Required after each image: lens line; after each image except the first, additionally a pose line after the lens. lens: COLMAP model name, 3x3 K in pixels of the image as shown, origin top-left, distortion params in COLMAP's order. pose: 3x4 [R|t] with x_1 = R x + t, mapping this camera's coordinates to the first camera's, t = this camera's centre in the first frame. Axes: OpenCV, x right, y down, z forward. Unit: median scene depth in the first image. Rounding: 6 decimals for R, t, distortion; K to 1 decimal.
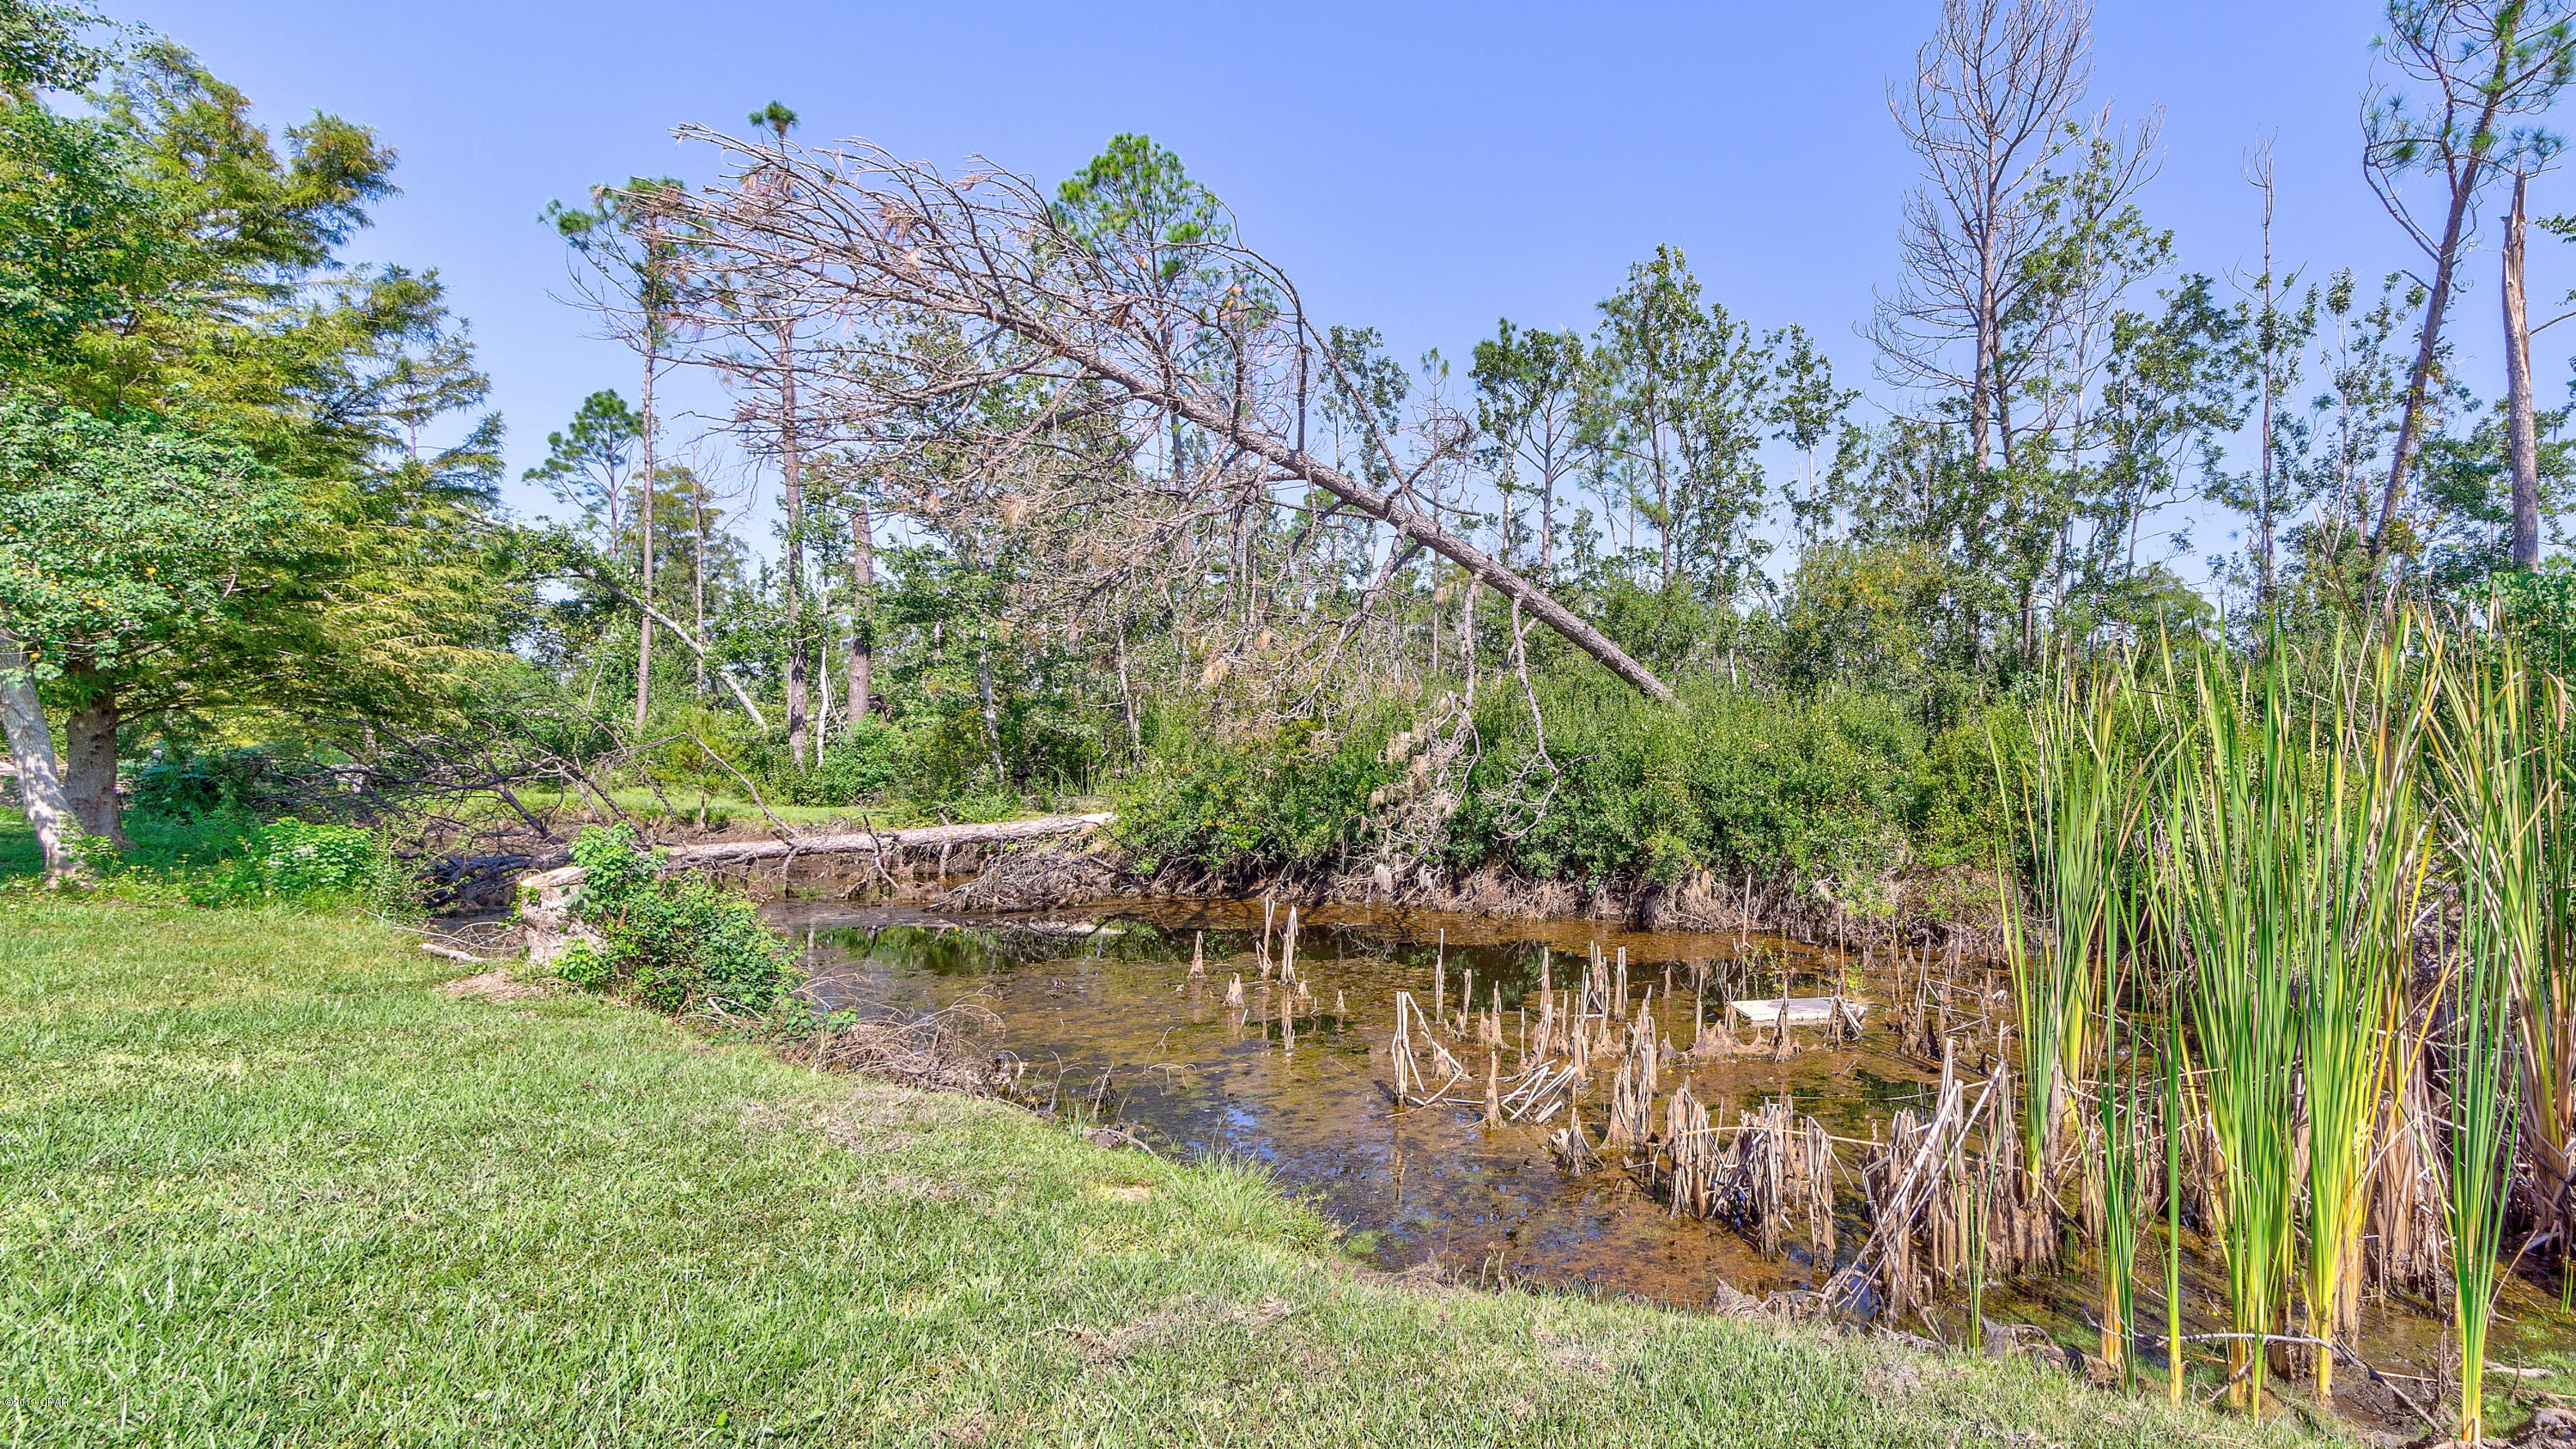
lens RADIAL K [[2765.7, 0, 1288.0], [0, 2765.7, 724.5], [0, 0, 1]] dist [-0.008228, -0.010443]
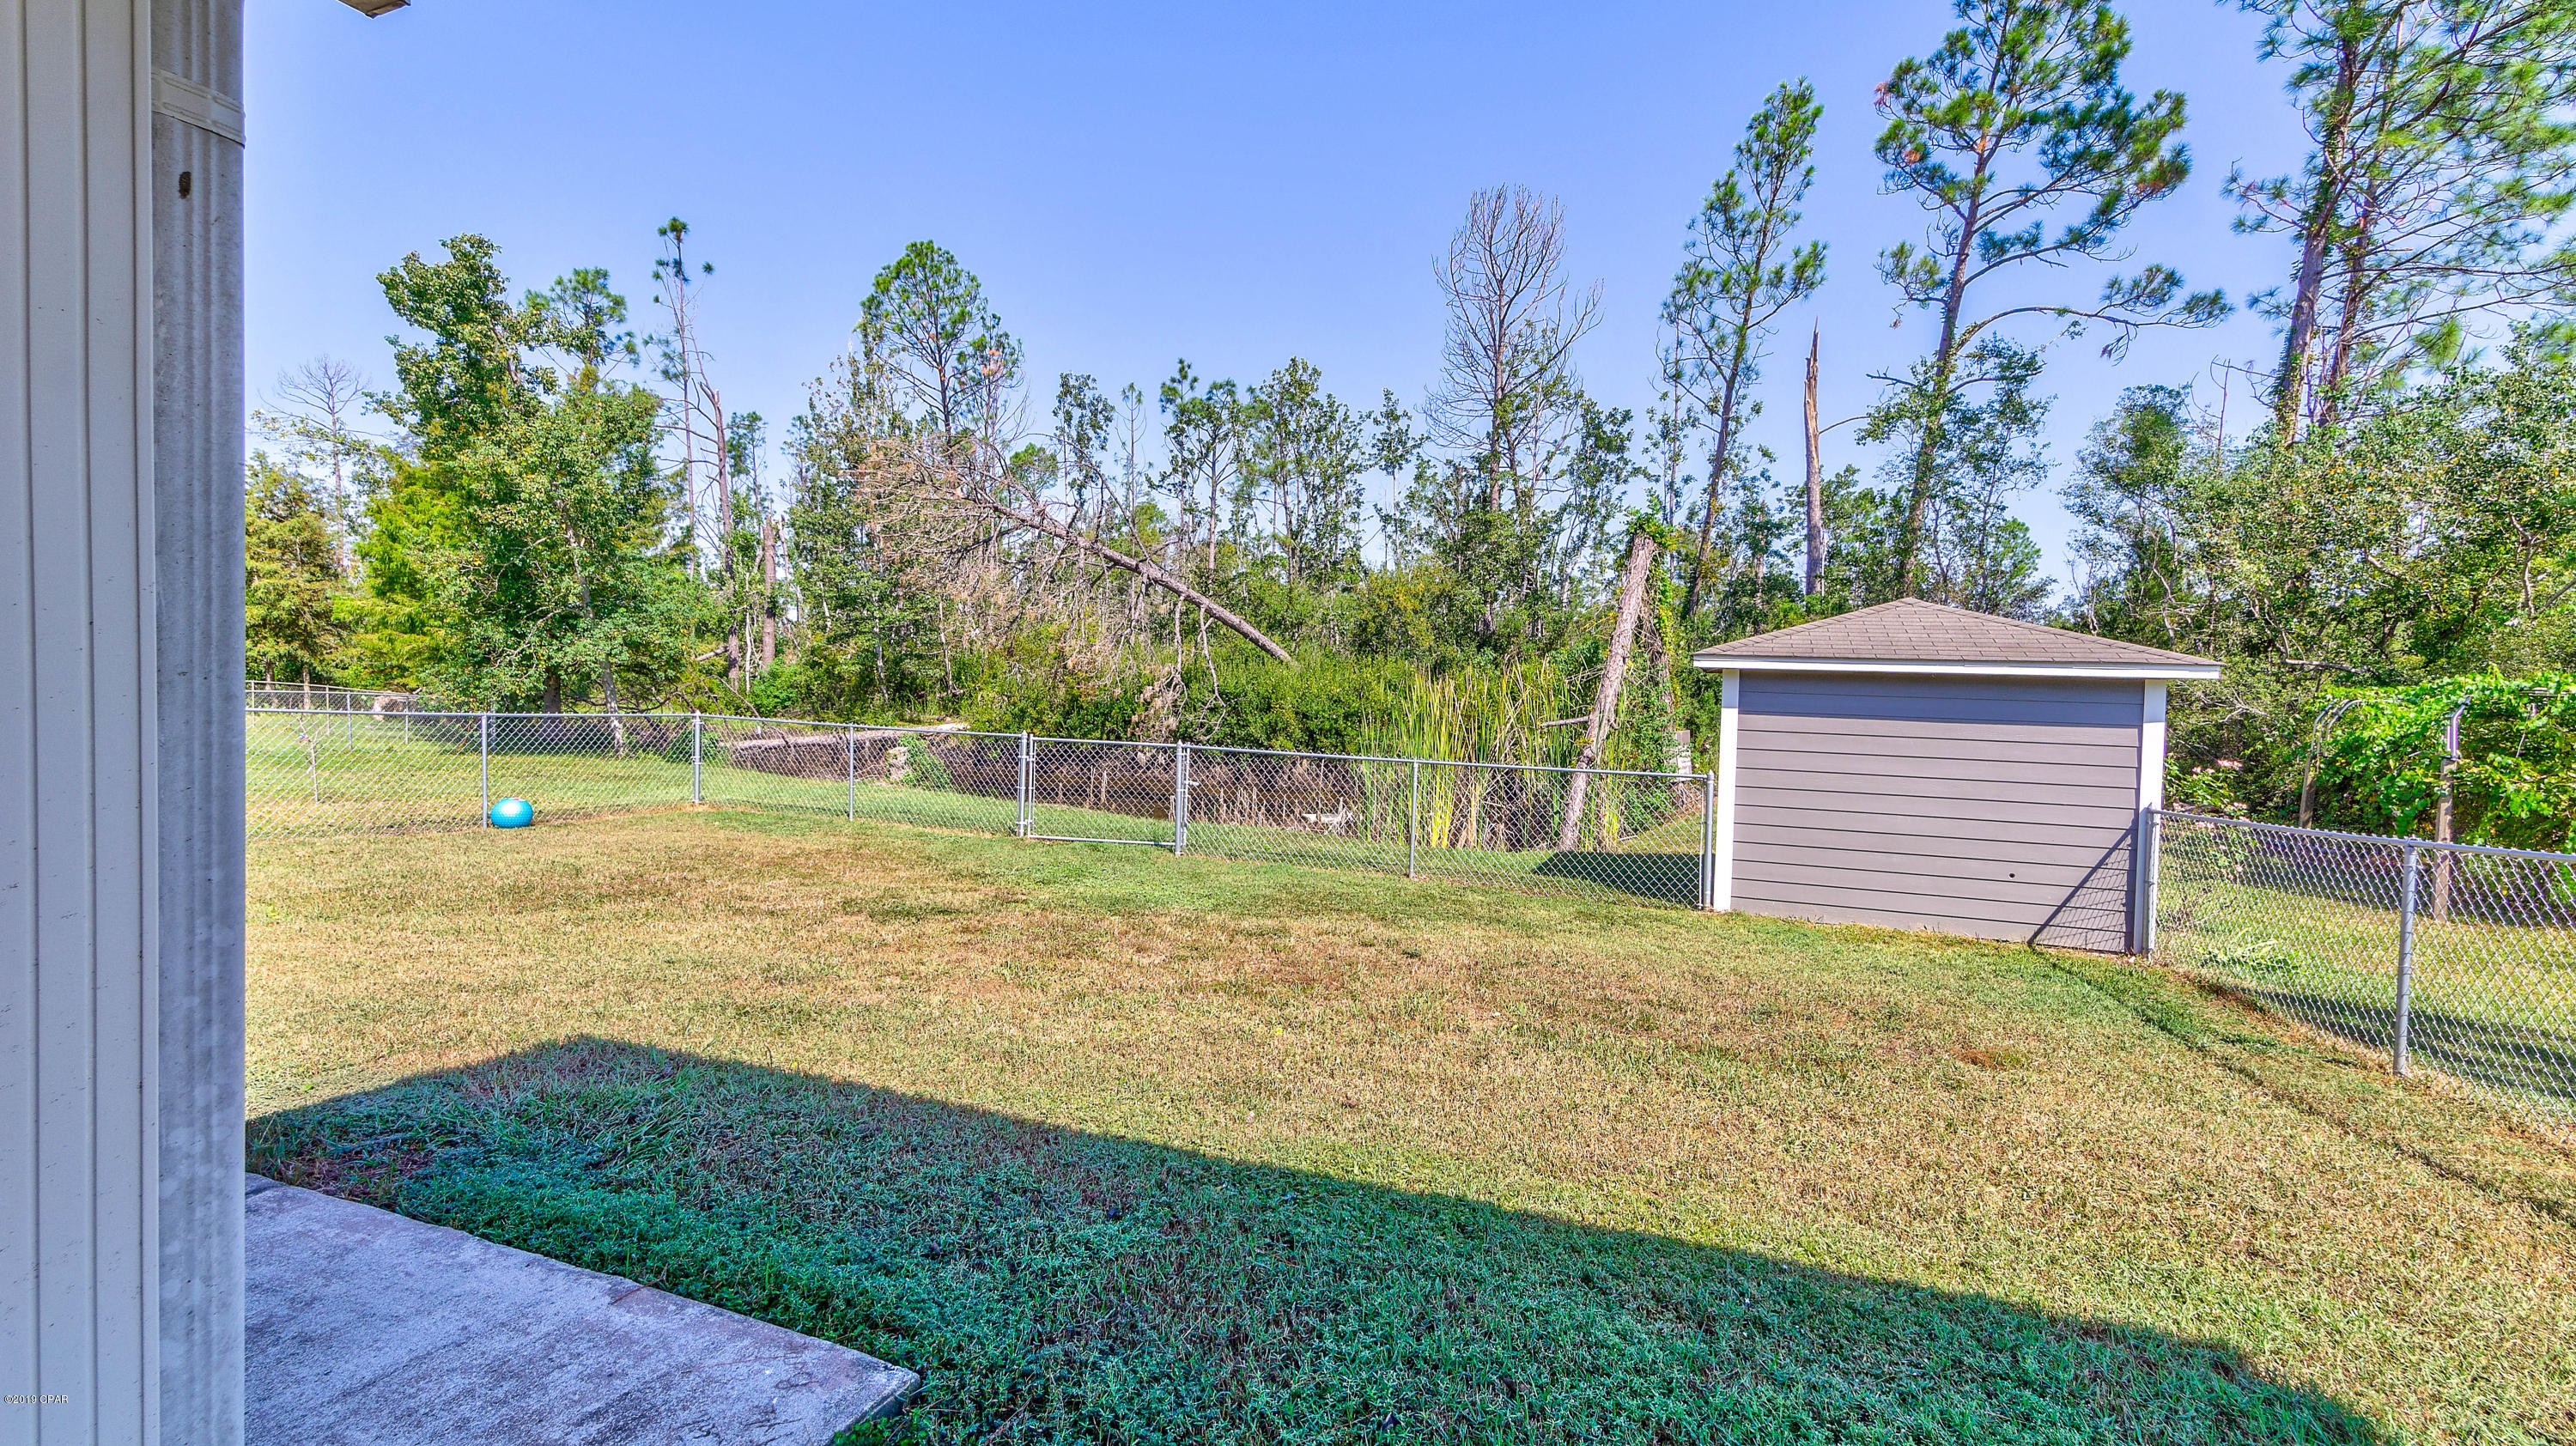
lens RADIAL K [[2765.3, 0, 1288.0], [0, 2765.3, 723.0], [0, 0, 1]] dist [-0.008228, -0.010443]
pose [[0.992066, 0.008480, 0.125429, -0.062929], [-0.012632, 0.999397, 0.032345, -0.021028], [-0.125079, -0.033673, 0.991575, -0.573291]]
